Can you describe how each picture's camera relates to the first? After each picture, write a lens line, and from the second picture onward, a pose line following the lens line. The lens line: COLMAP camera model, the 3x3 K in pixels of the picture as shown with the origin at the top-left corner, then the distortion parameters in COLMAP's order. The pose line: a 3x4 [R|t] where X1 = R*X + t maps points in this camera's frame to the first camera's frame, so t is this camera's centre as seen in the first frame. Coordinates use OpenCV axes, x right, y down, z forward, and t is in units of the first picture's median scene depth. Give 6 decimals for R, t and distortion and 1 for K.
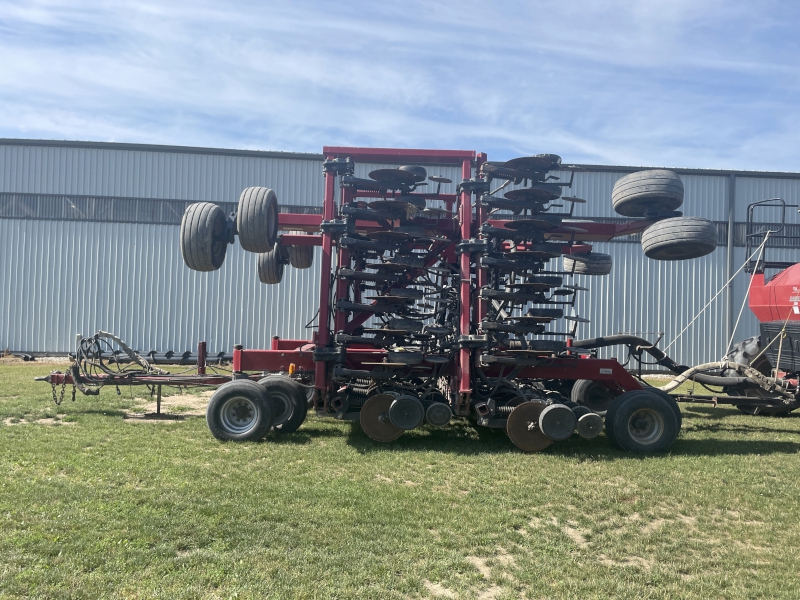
lens RADIAL K [[618.8, 0, 398.1], [0, 618.8, 307.8], [0, 0, 1]] dist [0.179641, -0.184483]
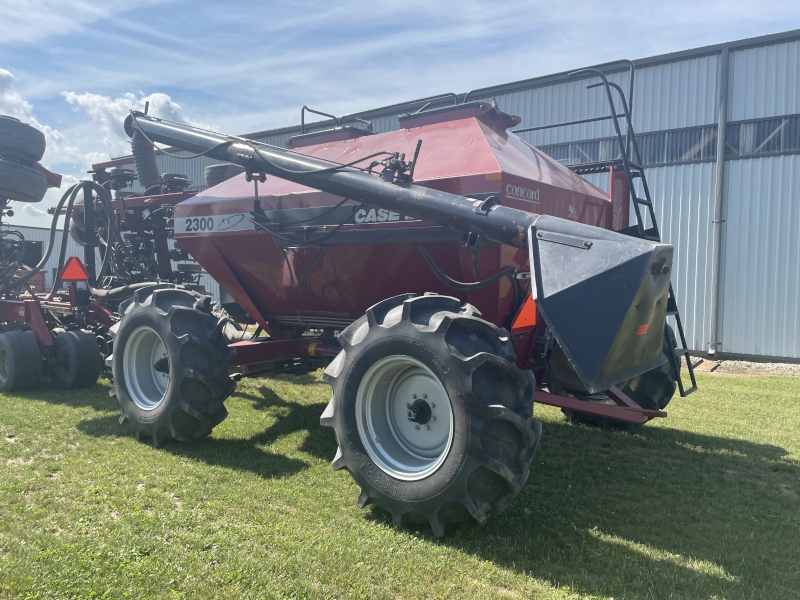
lens RADIAL K [[606.0, 0, 400.0], [0, 606.0, 300.0], [0, 0, 1]] dist [0.005893, 0.002763]
pose [[0.781299, 0.015908, -0.623954, 1.040924], [0.009941, 0.999231, 0.037924, 0.033558], [0.624077, -0.035833, 0.780540, 0.477137]]
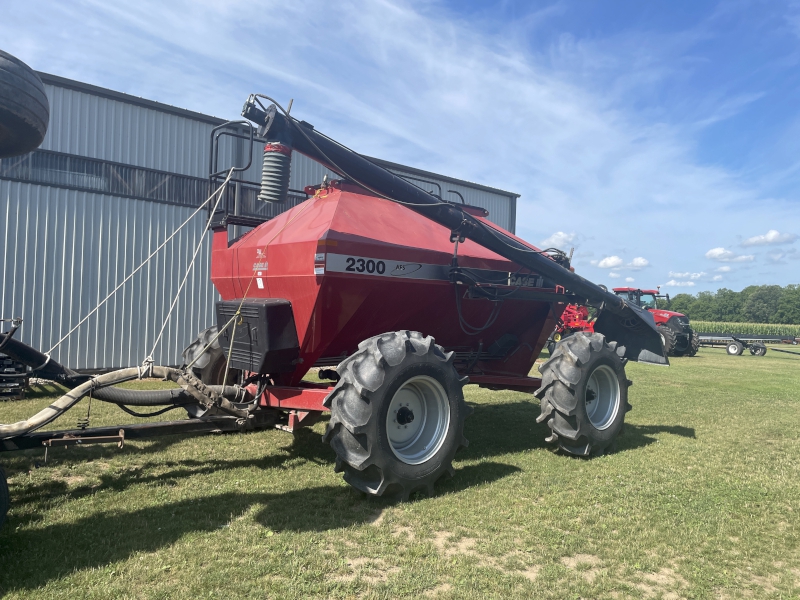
lens RADIAL K [[618.8, 0, 398.1], [0, 618.8, 307.8], [0, 0, 1]] dist [0.179641, -0.184483]
pose [[0.784910, 0.004471, 0.619594, 0.279437], [-0.017512, 0.999735, 0.014970, 0.015048], [-0.619362, -0.022601, 0.784780, 0.337771]]
